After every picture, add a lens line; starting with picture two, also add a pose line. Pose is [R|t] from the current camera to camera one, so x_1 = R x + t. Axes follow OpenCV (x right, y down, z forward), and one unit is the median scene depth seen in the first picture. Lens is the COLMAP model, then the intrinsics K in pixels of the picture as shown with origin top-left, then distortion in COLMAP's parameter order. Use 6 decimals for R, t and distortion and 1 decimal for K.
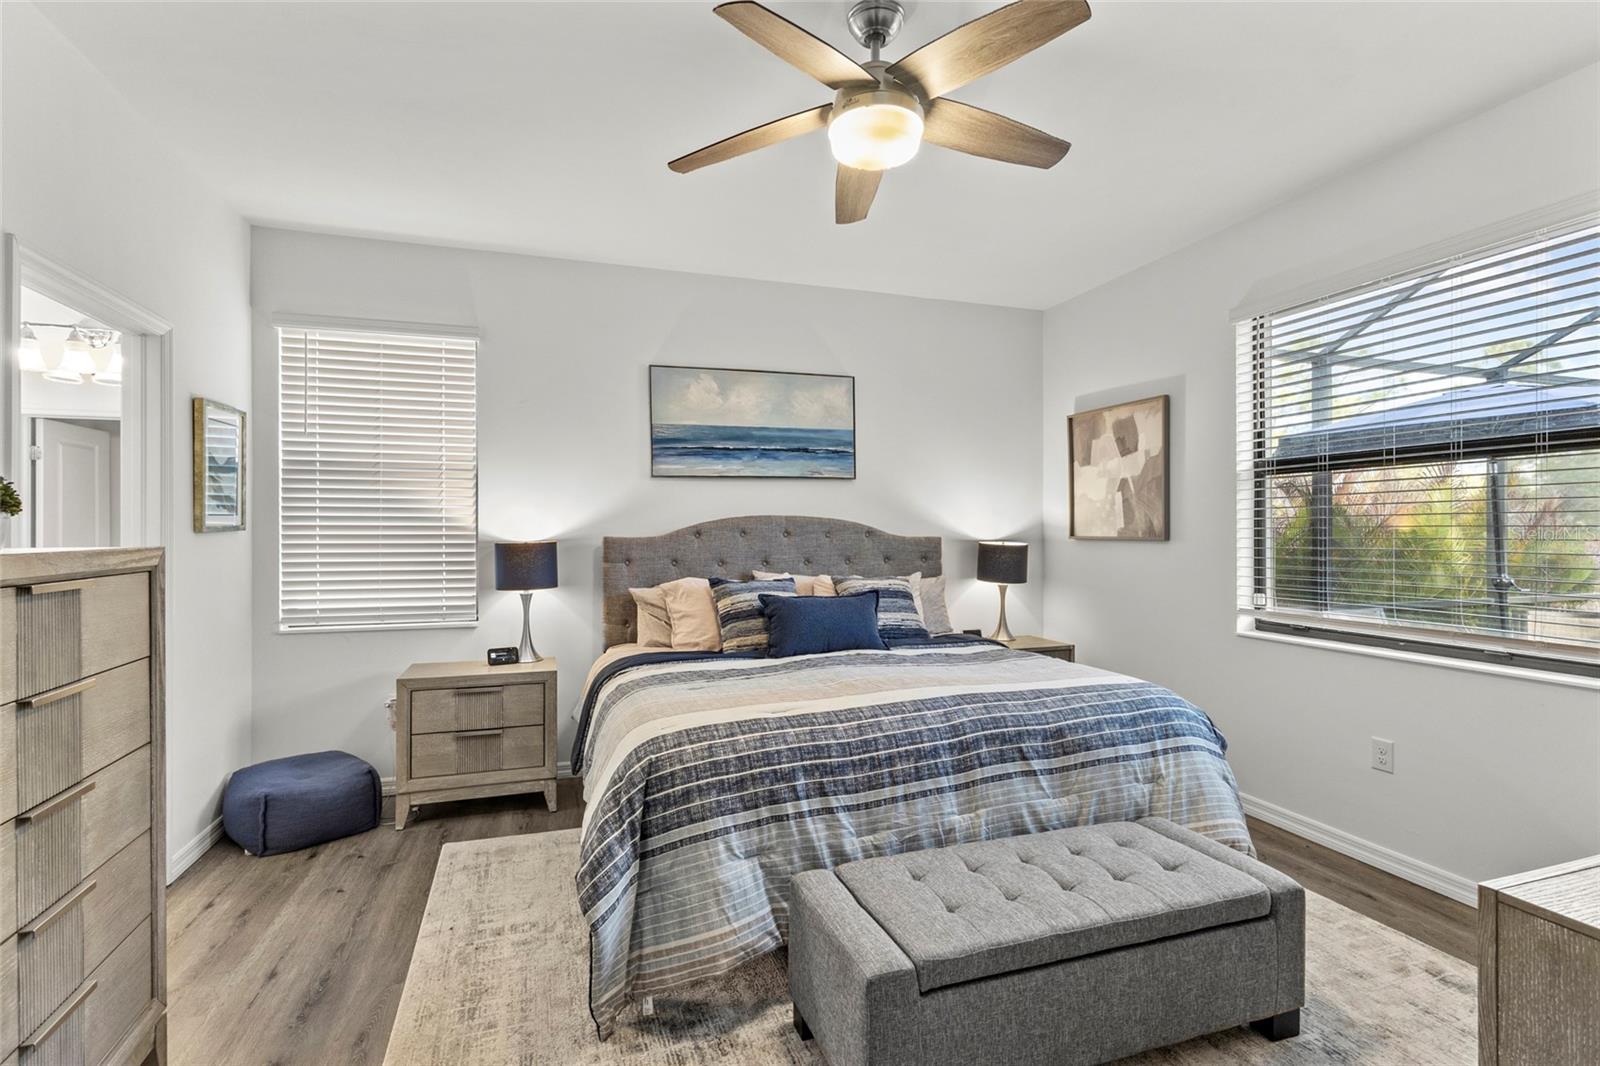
lens RADIAL K [[737.4, 0, 796.6], [0, 737.4, 534.0], [0, 0, 1]] dist [0.001421, 0.000767]
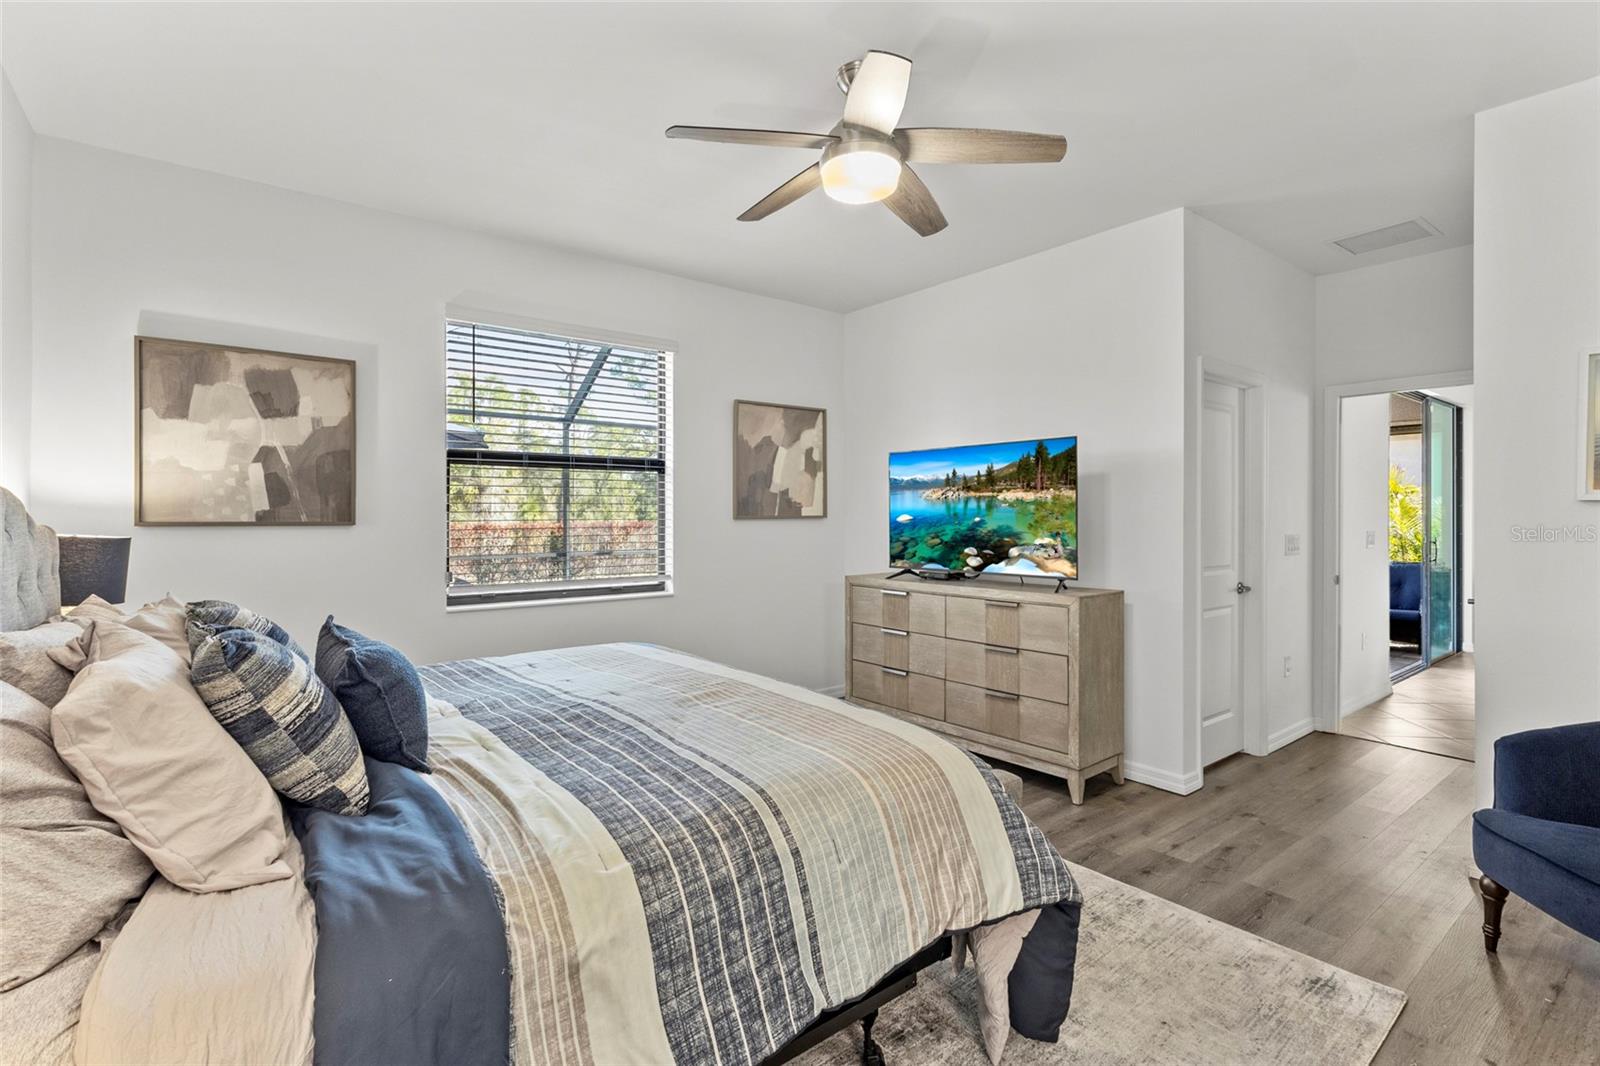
lens RADIAL K [[738.5, 0, 800.6], [0, 738.5, 522.1], [0, 0, 1]] dist [0.000033, 0.001157]
pose [[-0.338347, -0.009019, 0.940978, -0.482367], [0.000522, 0.999952, 0.009772, -0.003181], [-0.941021, 0.003797, -0.338326, 0.740484]]
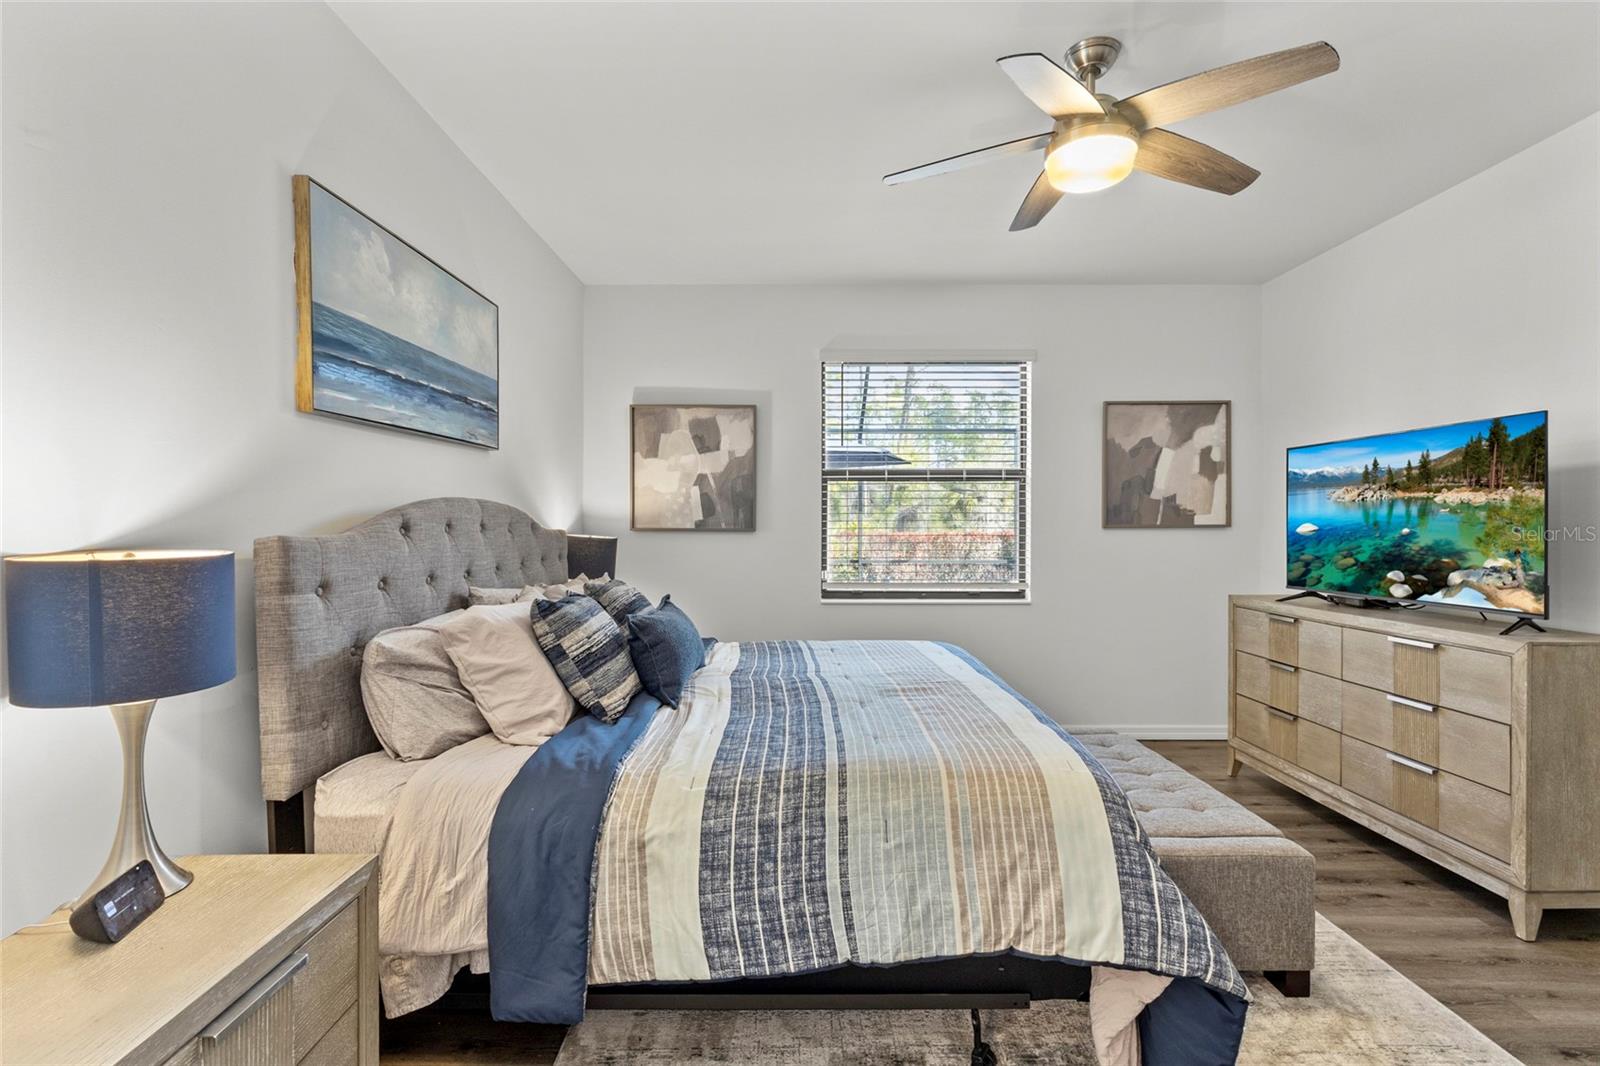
lens RADIAL K [[737.4, 0, 796.6], [0, 737.4, 534.0], [0, 0, 1]] dist [0.001421, 0.000767]
pose [[0.320595, -0.014099, 0.947111, -0.536988], [-0.000501, 0.999887, 0.015054, -0.004242], [-0.947216, -0.005301, 0.320552, 0.527178]]
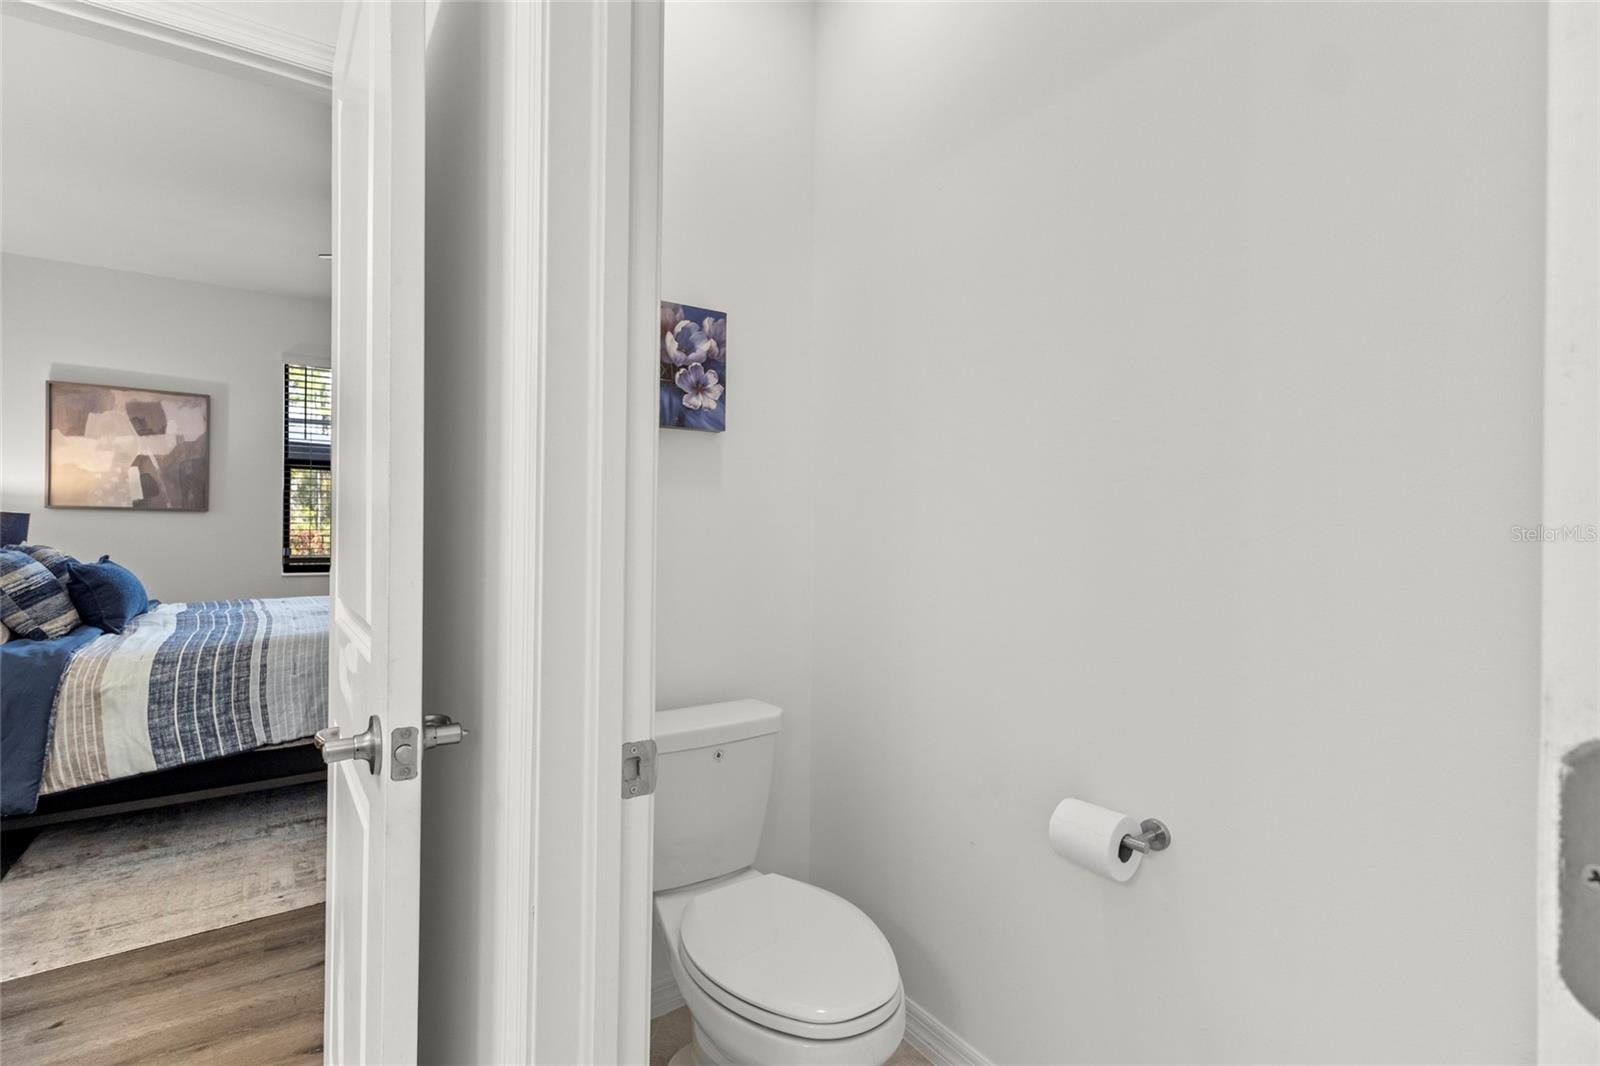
lens RADIAL K [[730.6, 0, 797.5], [0, 730.6, 528.8], [0, 0, 1]] dist [0.000829, 0.000457]
pose [[-0.281881, -0.001274, 0.959448, -0.908656], [-0.007595, 0.999971, -0.000903, 0.029861], [-0.959419, -0.007542, -0.281883, 0.360586]]
